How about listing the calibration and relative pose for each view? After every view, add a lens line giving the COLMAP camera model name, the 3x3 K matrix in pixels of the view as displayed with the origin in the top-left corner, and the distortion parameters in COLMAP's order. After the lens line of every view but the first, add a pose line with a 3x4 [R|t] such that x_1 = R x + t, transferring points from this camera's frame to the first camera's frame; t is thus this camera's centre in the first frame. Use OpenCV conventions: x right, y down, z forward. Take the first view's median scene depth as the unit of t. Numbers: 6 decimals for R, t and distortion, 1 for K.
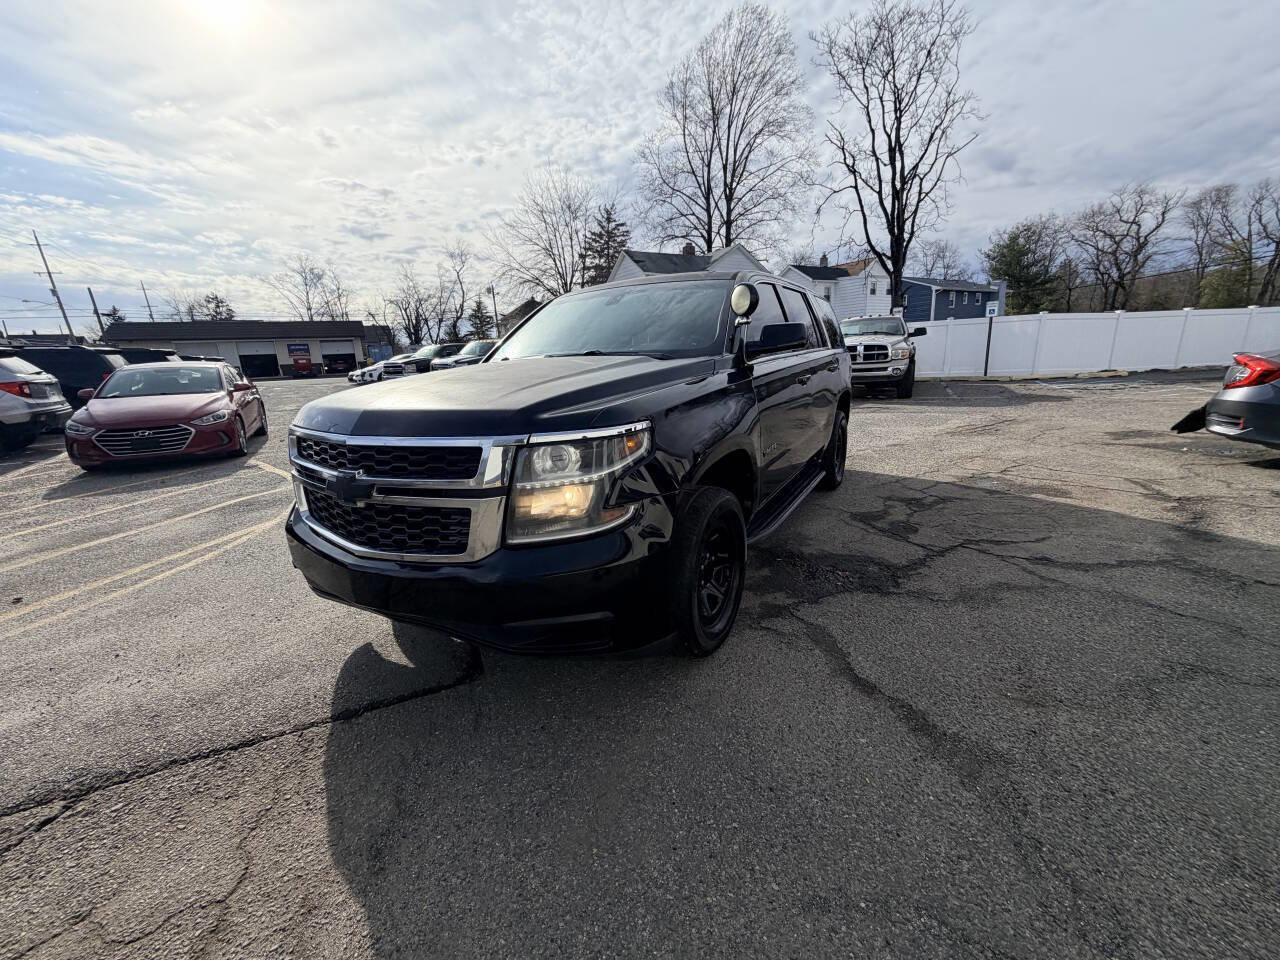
lens RADIAL K [[508.7, 0, 637.7], [0, 508.7, 479.0], [0, 0, 1]] dist [0.000821, -0.000532]
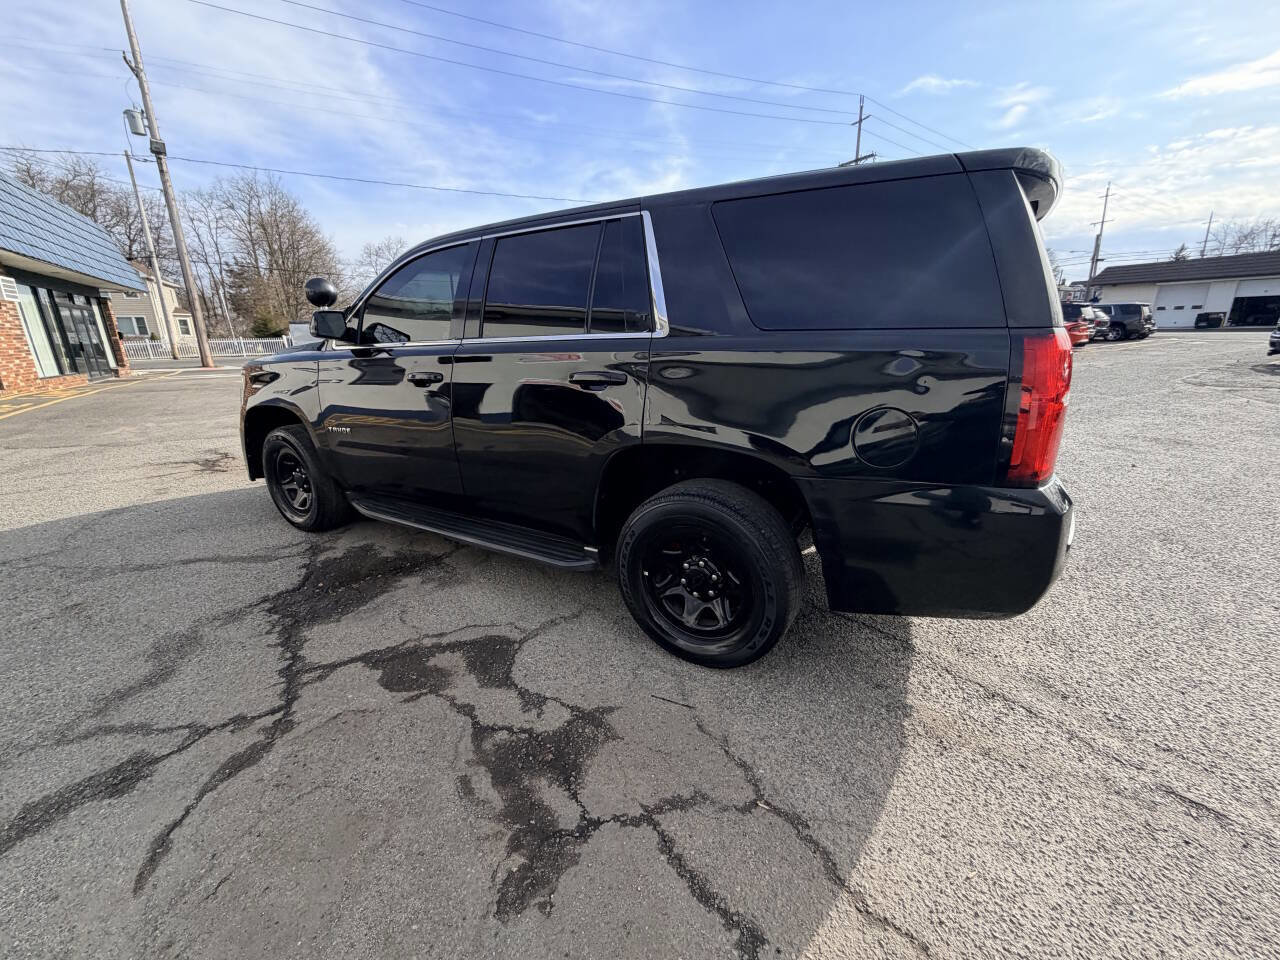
lens RADIAL K [[508.7, 0, 640.0], [0, 508.7, 472.9], [0, 0, 1]] dist [0.000821, -0.000532]
pose [[-0.006386, 0.310739, -0.950474, 0.126438], [-0.218392, 0.927115, 0.304569, -0.042757], [0.975840, 0.209520, 0.061942, 0.150463]]
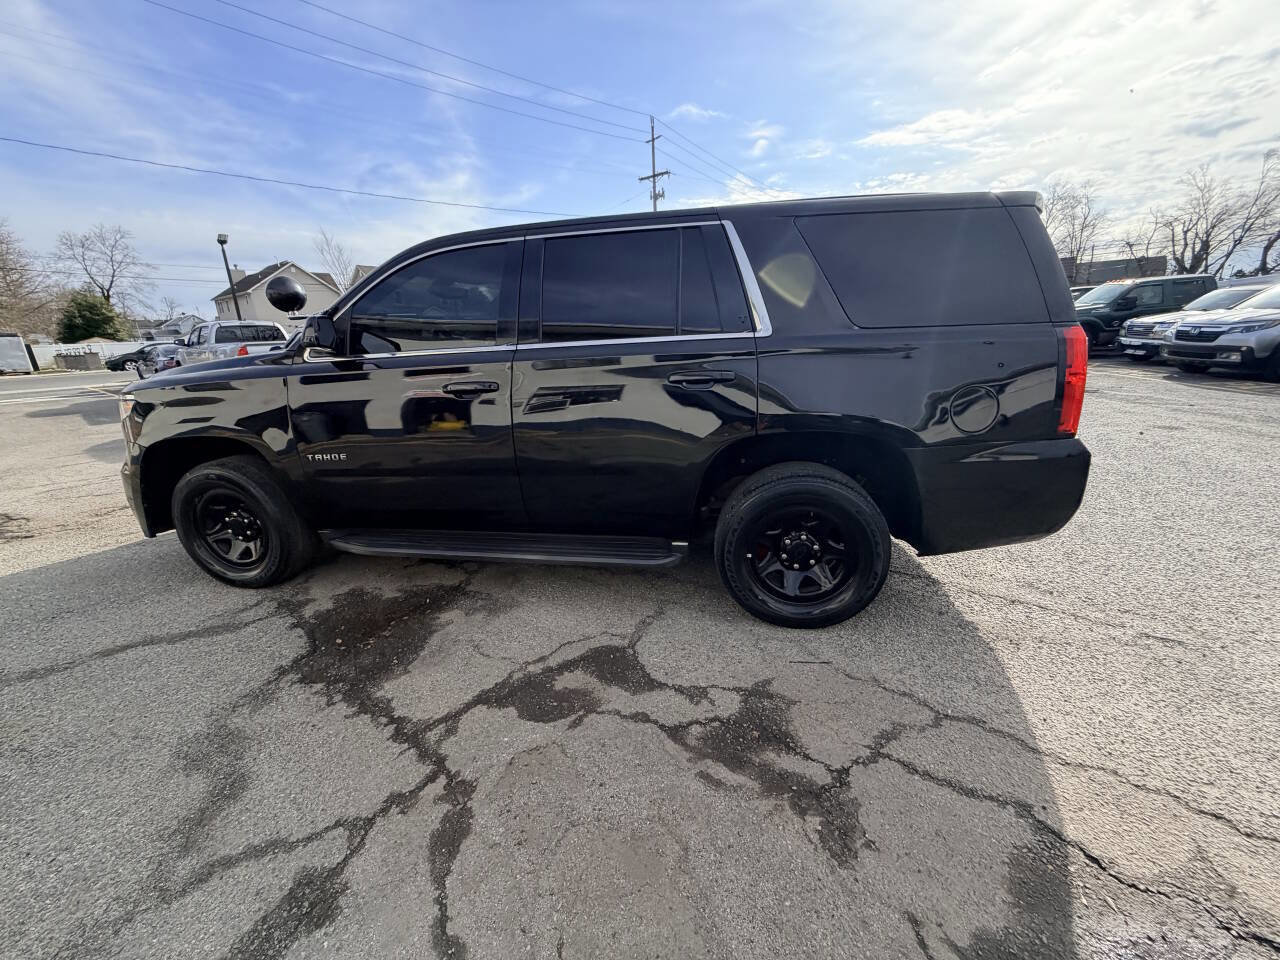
lens RADIAL K [[508.7, 0, 637.6], [0, 508.7, 472.4], [0, 0, 1]] dist [0.000821, -0.000532]
pose [[0.335539, 0.284435, -0.898059, 0.122766], [-0.201833, 0.952895, 0.226393, -0.033858], [0.920150, 0.105295, 0.377142, 0.111446]]
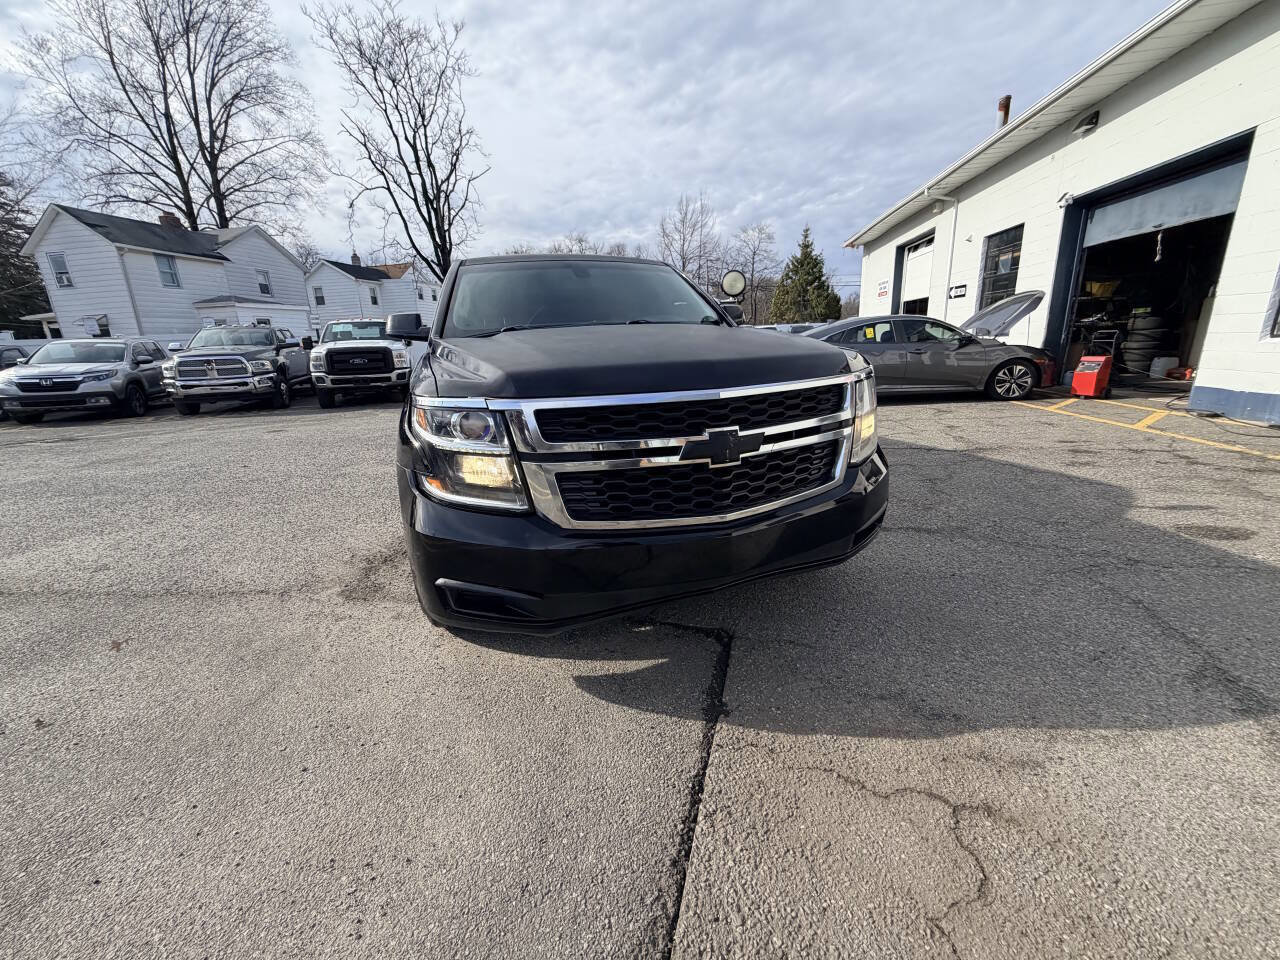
lens RADIAL K [[508.7, 0, 633.5], [0, 508.7, 479.1], [0, 0, 1]] dist [0.000821, -0.000532]
pose [[0.661232, -0.182150, 0.727732, -0.084527], [0.190218, 0.979081, 0.072226, -0.001684], [-0.725665, 0.090670, 0.682048, 0.031391]]
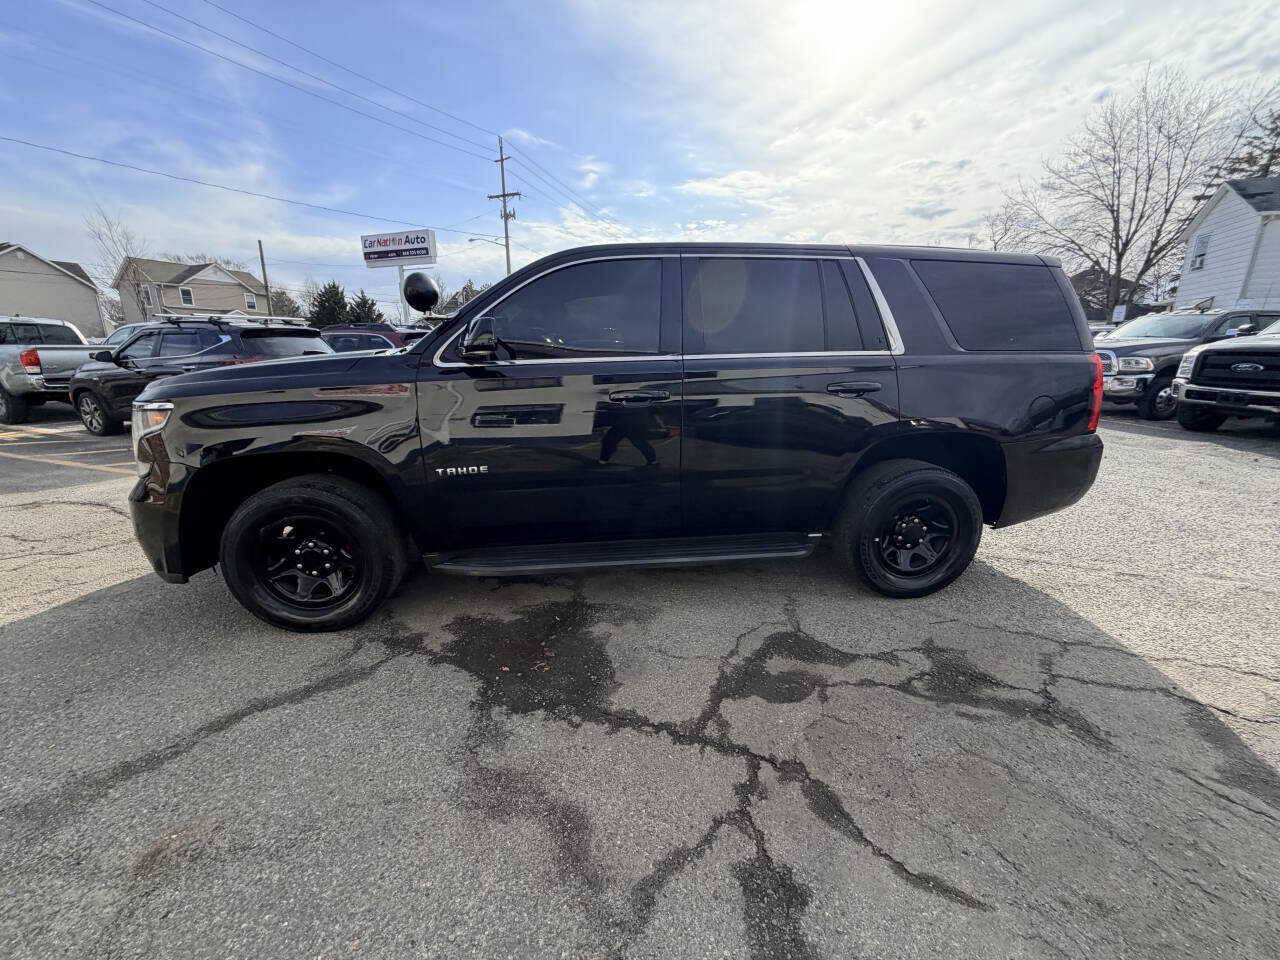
lens RADIAL K [[508.7, 0, 640.2], [0, 508.7, 472.6], [0, 0, 1]] dist [0.000821, -0.000532]
pose [[0.601299, 0.230285, -0.765120, 0.103108], [-0.213335, 0.969076, 0.124013, -0.021128], [0.770018, 0.088658, 0.631832, 0.065800]]
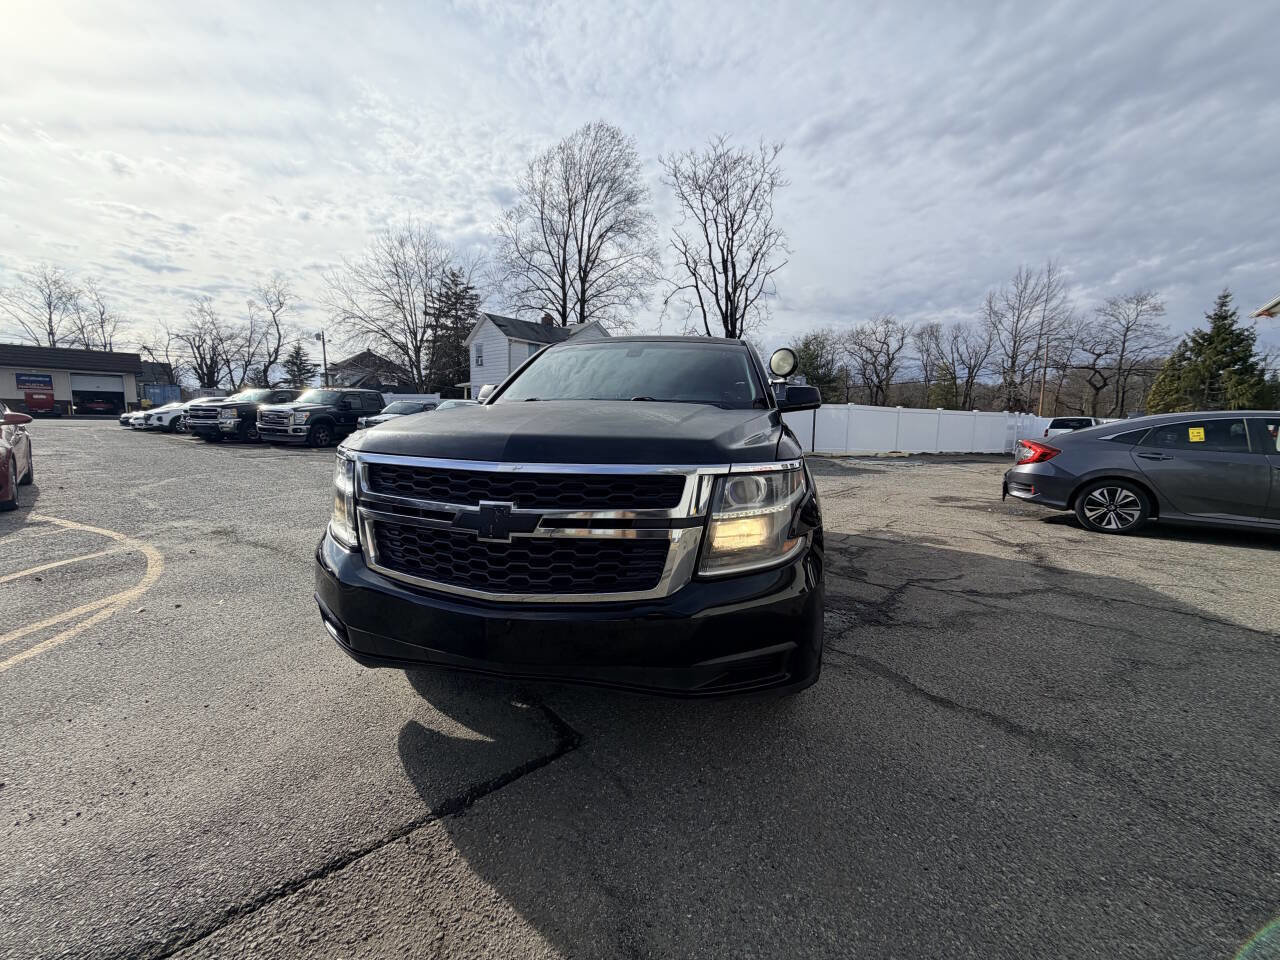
lens RADIAL K [[508.7, 0, 638.4], [0, 508.7, 474.8], [0, 0, 1]] dist [0.000821, -0.000532]
pose [[0.952087, 0.030750, 0.304277, -0.037751], [0.010932, 0.990874, -0.134345, 0.003648], [-0.305632, 0.131234, 0.943063, 0.005436]]
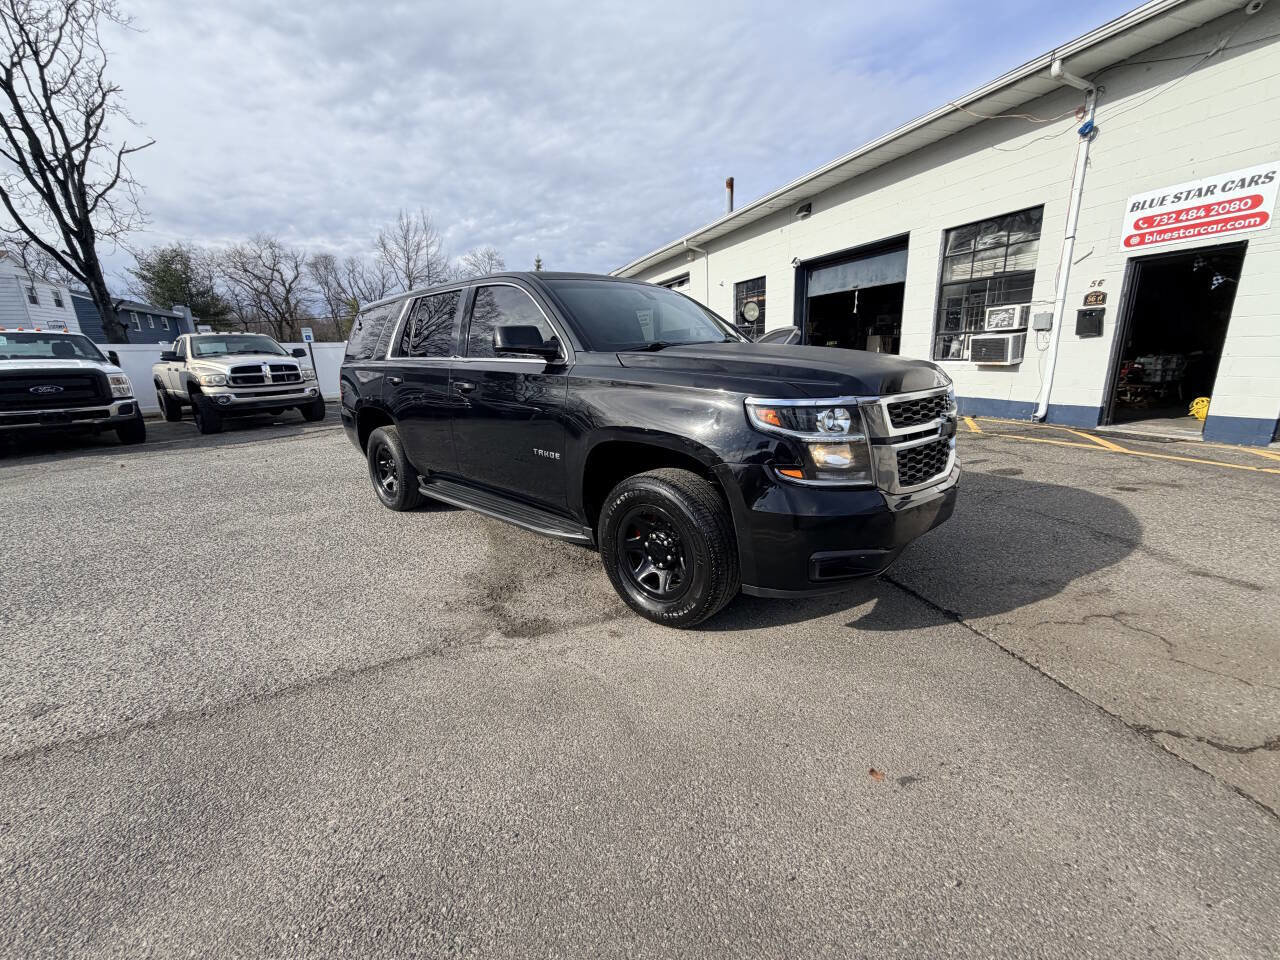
lens RADIAL K [[508.7, 0, 636.2], [0, 508.7, 483.2], [0, 0, 1]] dist [0.000821, -0.000532]
pose [[0.208099, -0.205547, 0.956266, -0.126961], [0.254520, 0.955369, 0.149966, -0.015826], [-0.944412, 0.212181, 0.251127, 0.092129]]
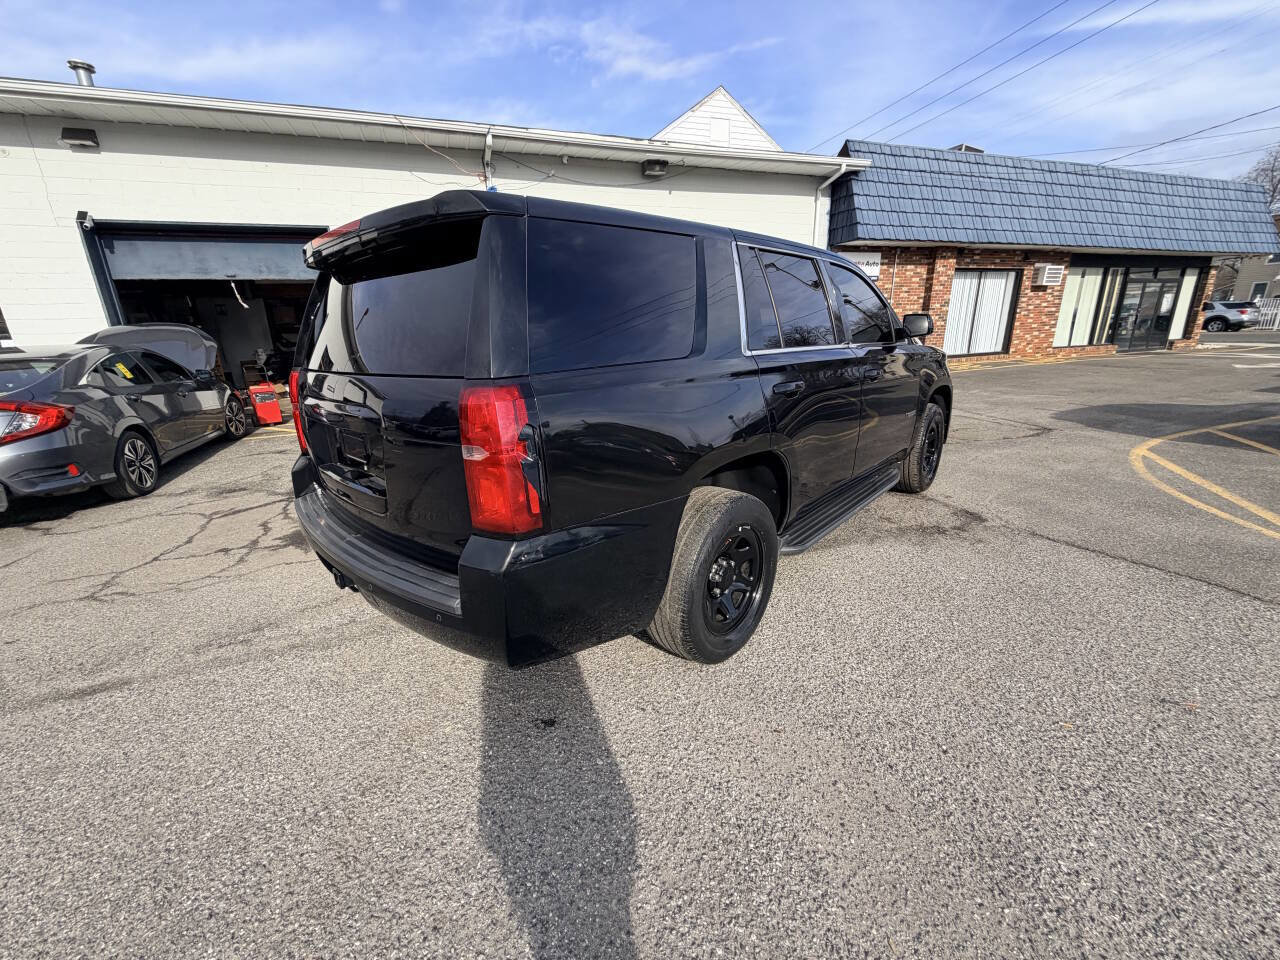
lens RADIAL K [[508.7, 0, 644.3], [0, 508.7, 478.9], [0, 0, 1]] dist [0.000821, -0.000532]
pose [[-0.974254, 0.015853, 0.224896, 0.000251], [0.126090, 0.865244, 0.485237, -0.067092], [-0.186897, 0.501101, -0.844966, 0.259876]]
